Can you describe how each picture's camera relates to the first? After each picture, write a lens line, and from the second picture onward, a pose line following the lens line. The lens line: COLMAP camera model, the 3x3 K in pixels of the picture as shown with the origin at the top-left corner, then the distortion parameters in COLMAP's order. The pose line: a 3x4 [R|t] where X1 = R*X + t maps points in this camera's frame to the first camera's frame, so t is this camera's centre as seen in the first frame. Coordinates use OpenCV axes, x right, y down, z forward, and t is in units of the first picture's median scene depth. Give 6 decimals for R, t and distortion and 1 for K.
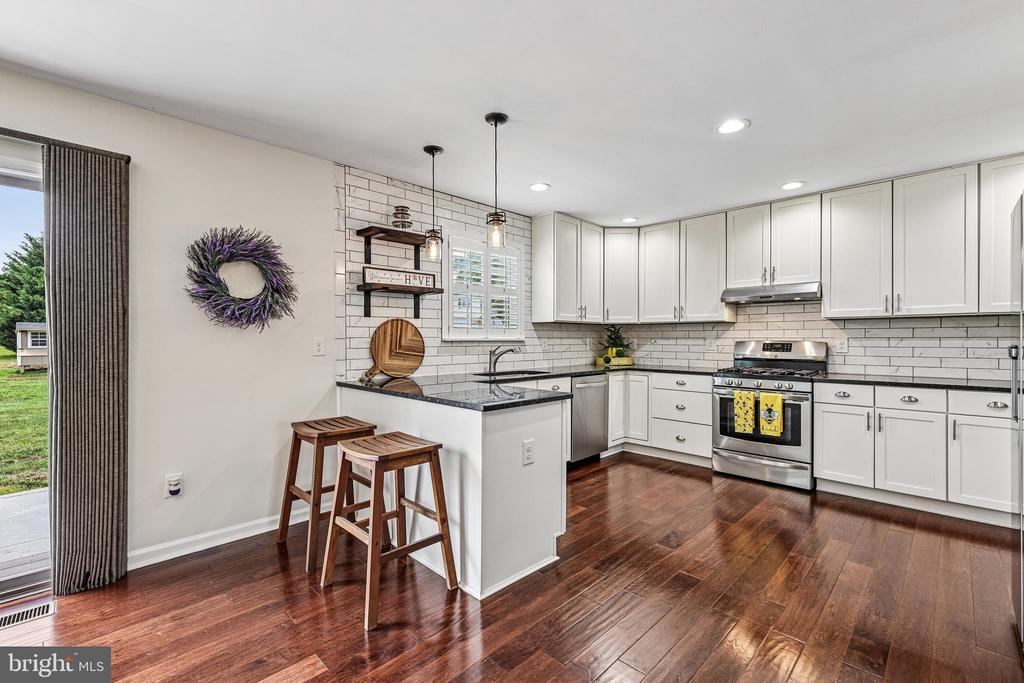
lens RADIAL K [[450.5, 0, 505.0], [0, 450.5, 341.3], [0, 0, 1]] dist [-0.002134, 0.001079]
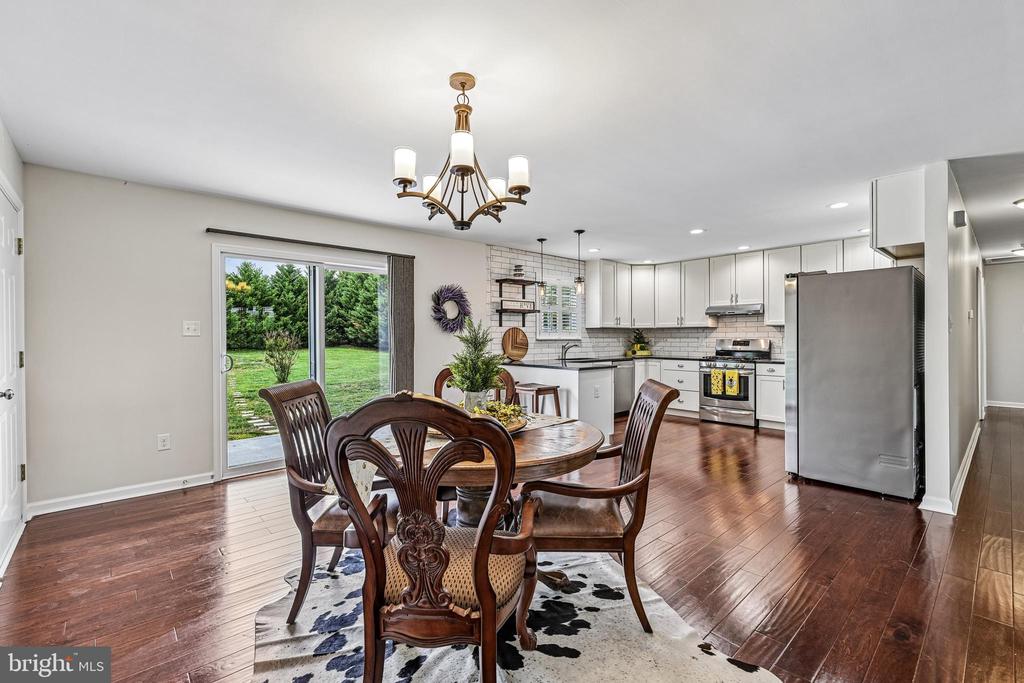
lens RADIAL K [[450.5, 0, 513.0], [0, 450.5, 339.8], [0, 0, 1]] dist [-0.002134, 0.001079]
pose [[0.999289, -0.003357, -0.037566, -0.171326], [0.003270, 0.999992, -0.002373, 0.002982], [0.037573, 0.002248, 0.999291, -0.741952]]
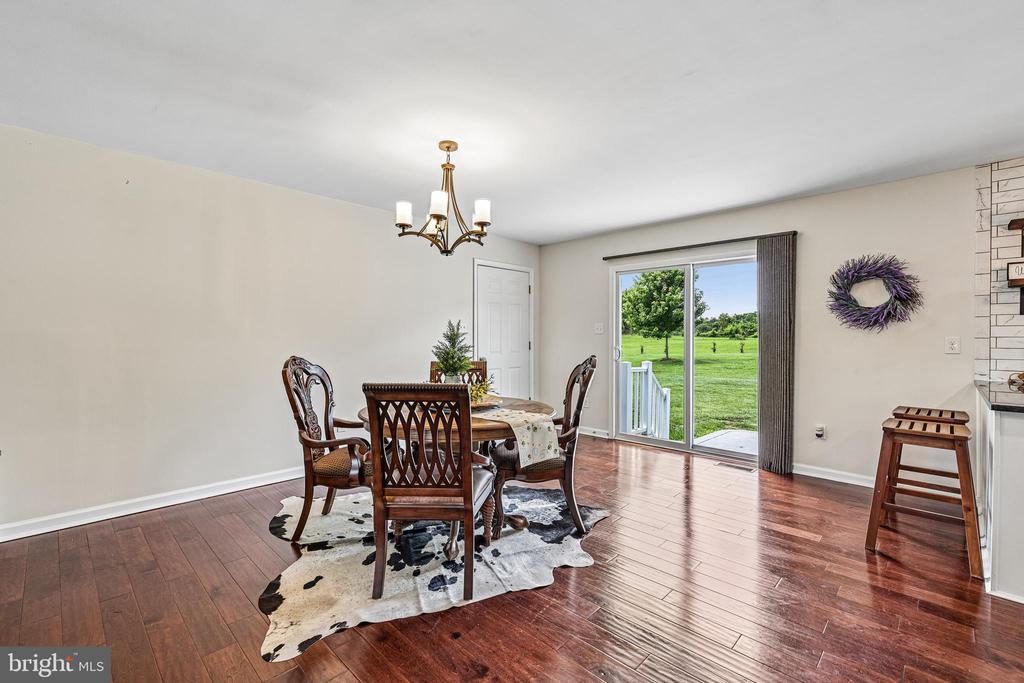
lens RADIAL K [[450.5, 0, 512.7], [0, 450.5, 337.8], [0, 0, 1]] dist [-0.002134, 0.001079]
pose [[0.017457, 0.011145, -0.999785, 0.545908], [-0.001087, 0.999937, 0.011127, -0.013965], [0.999847, 0.000892, 0.017468, -0.064439]]
